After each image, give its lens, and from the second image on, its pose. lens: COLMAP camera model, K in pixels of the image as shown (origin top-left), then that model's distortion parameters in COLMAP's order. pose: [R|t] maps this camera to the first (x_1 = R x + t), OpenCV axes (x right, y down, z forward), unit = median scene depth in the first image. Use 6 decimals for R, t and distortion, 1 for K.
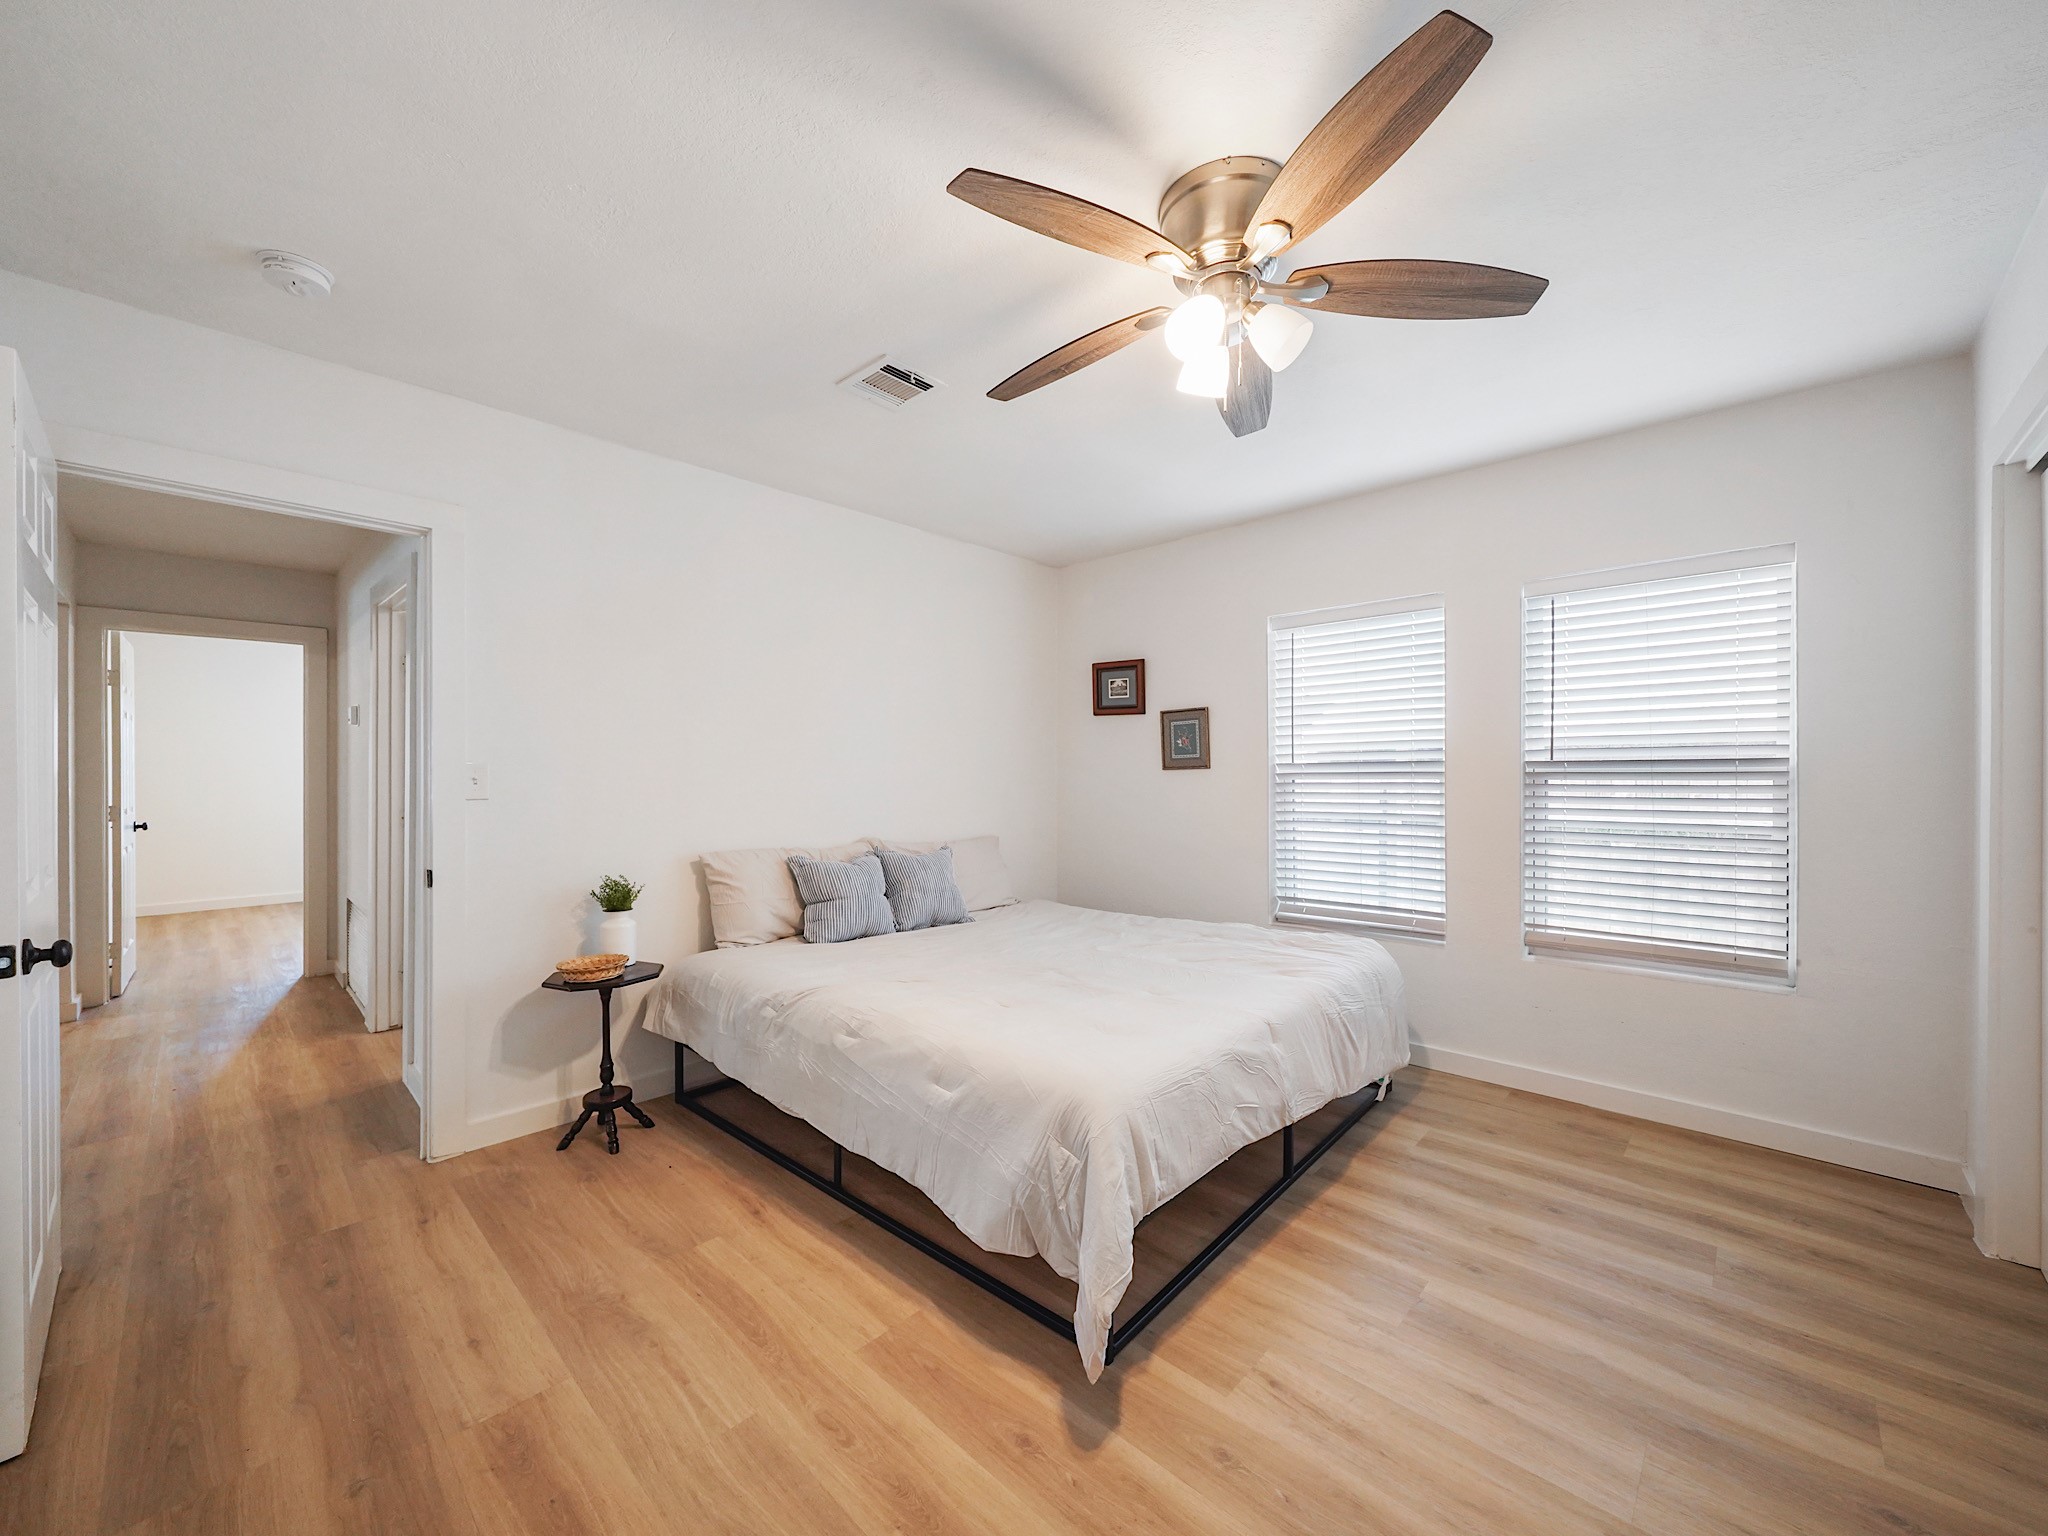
lens RADIAL K [[804.8, 0, 1022.7], [0, 804.8, 767.8], [0, 0, 1]] dist [-0.005732, -0.000698]
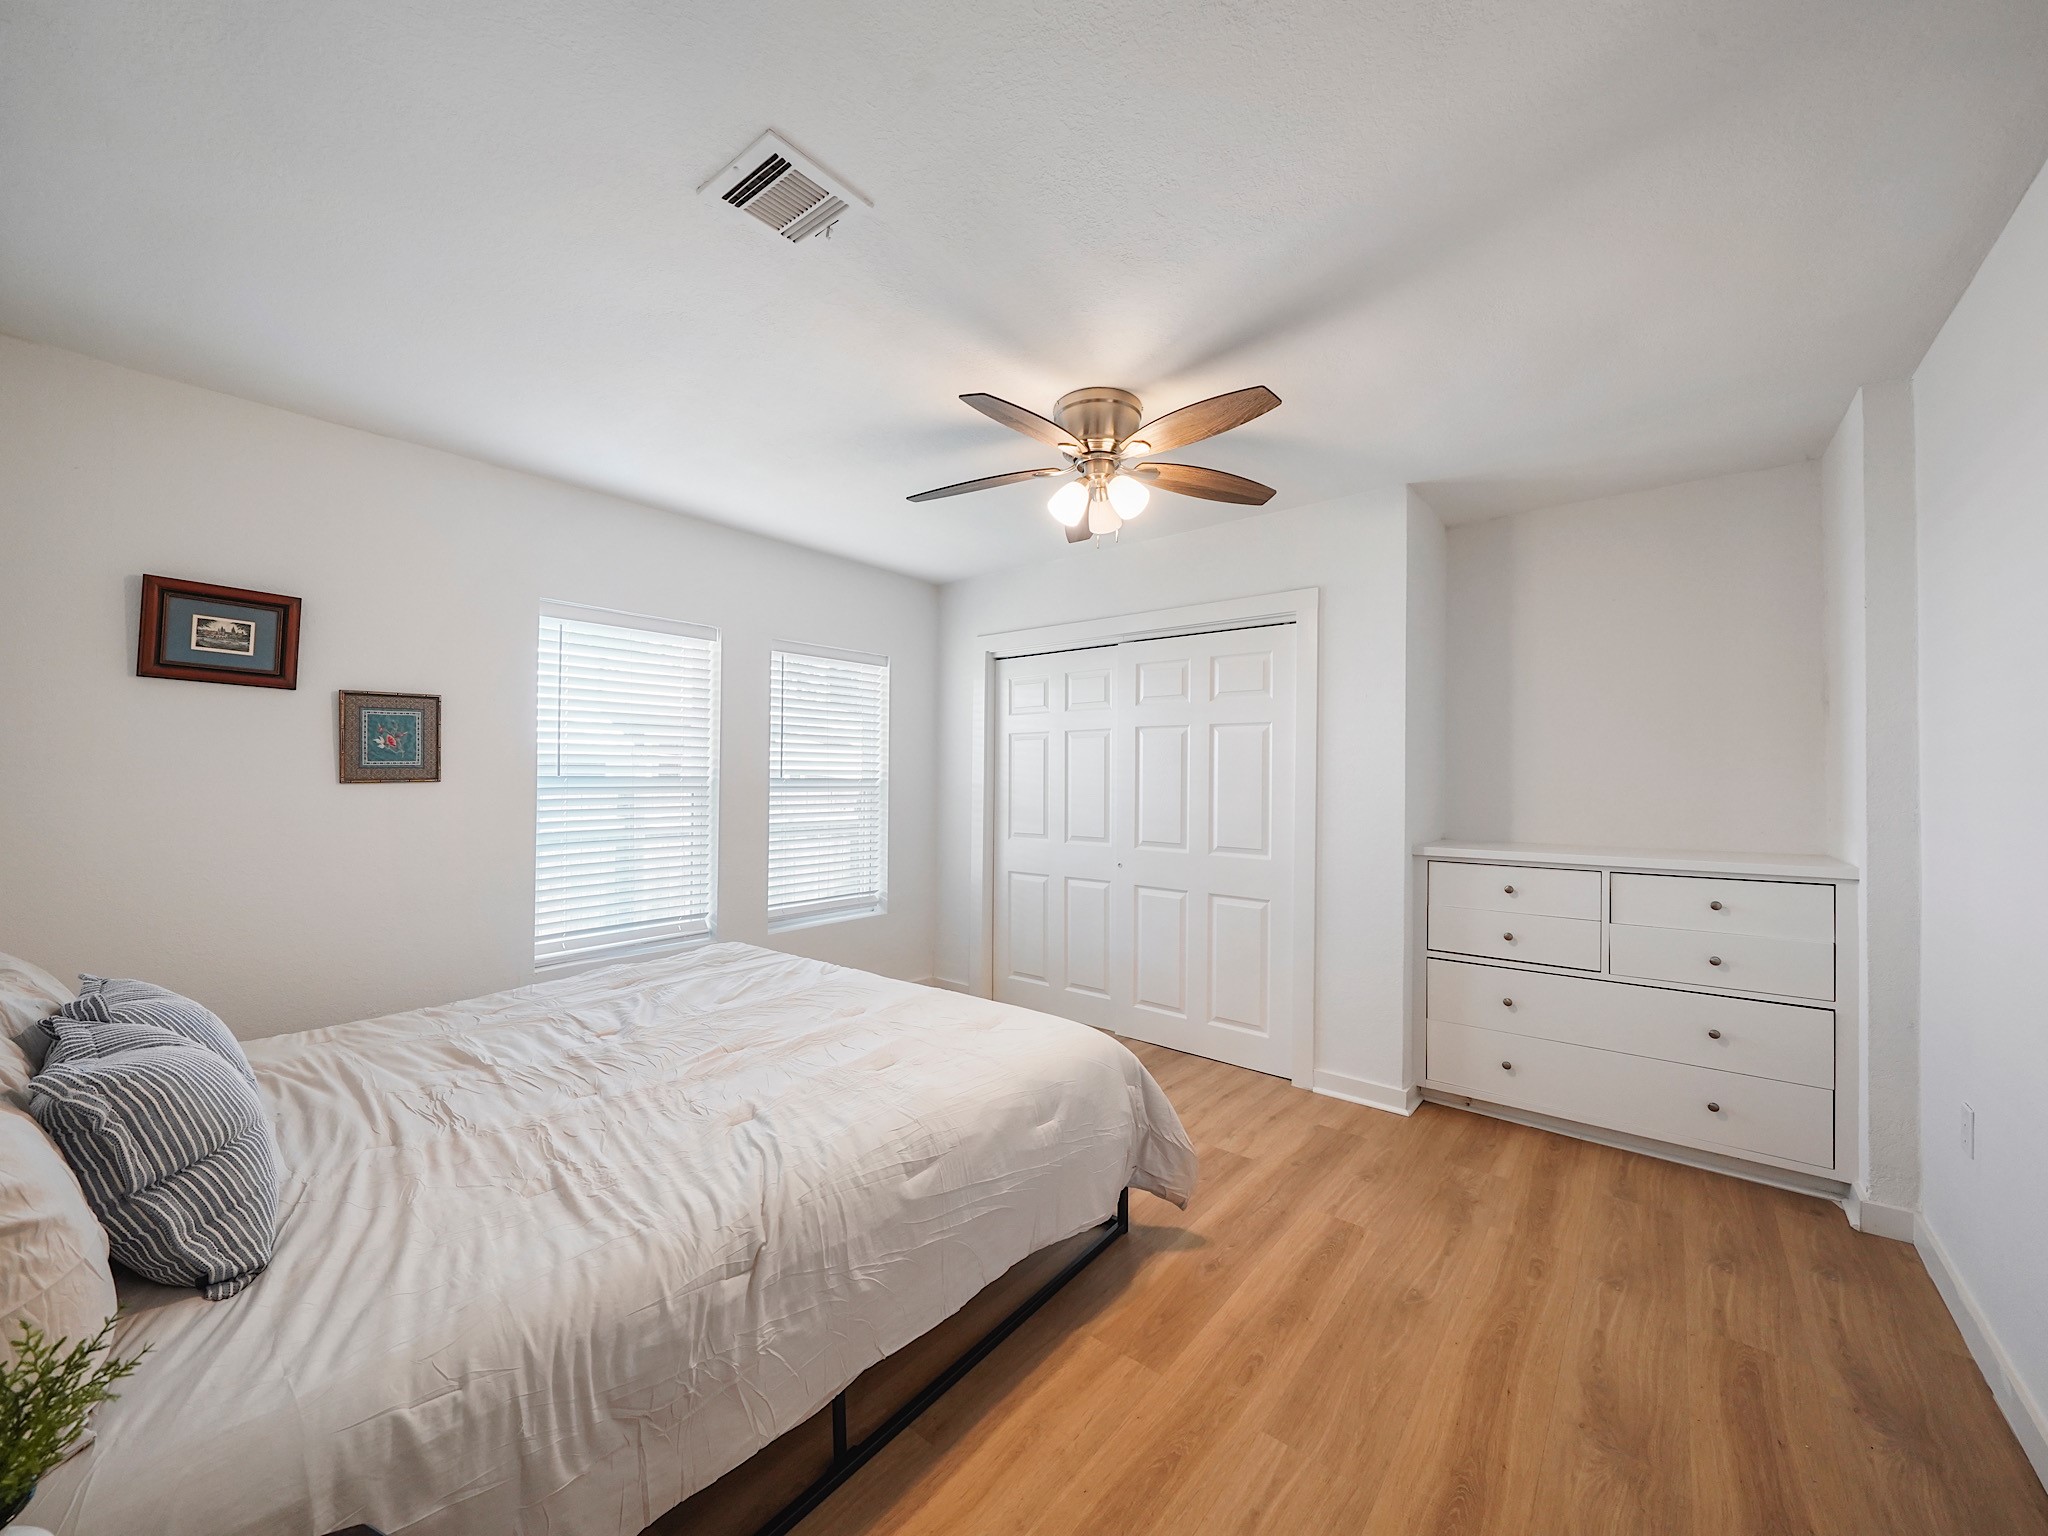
lens RADIAL K [[804.8, 0, 1024.2], [0, 804.8, 777.4], [0, 0, 1]] dist [-0.005732, -0.000698]
pose [[-0.093305, 0.008733, 0.995599, -1.014576], [-0.007287, 0.999929, -0.009453, -0.000998], [-0.995611, -0.008137, -0.093235, 1.080649]]
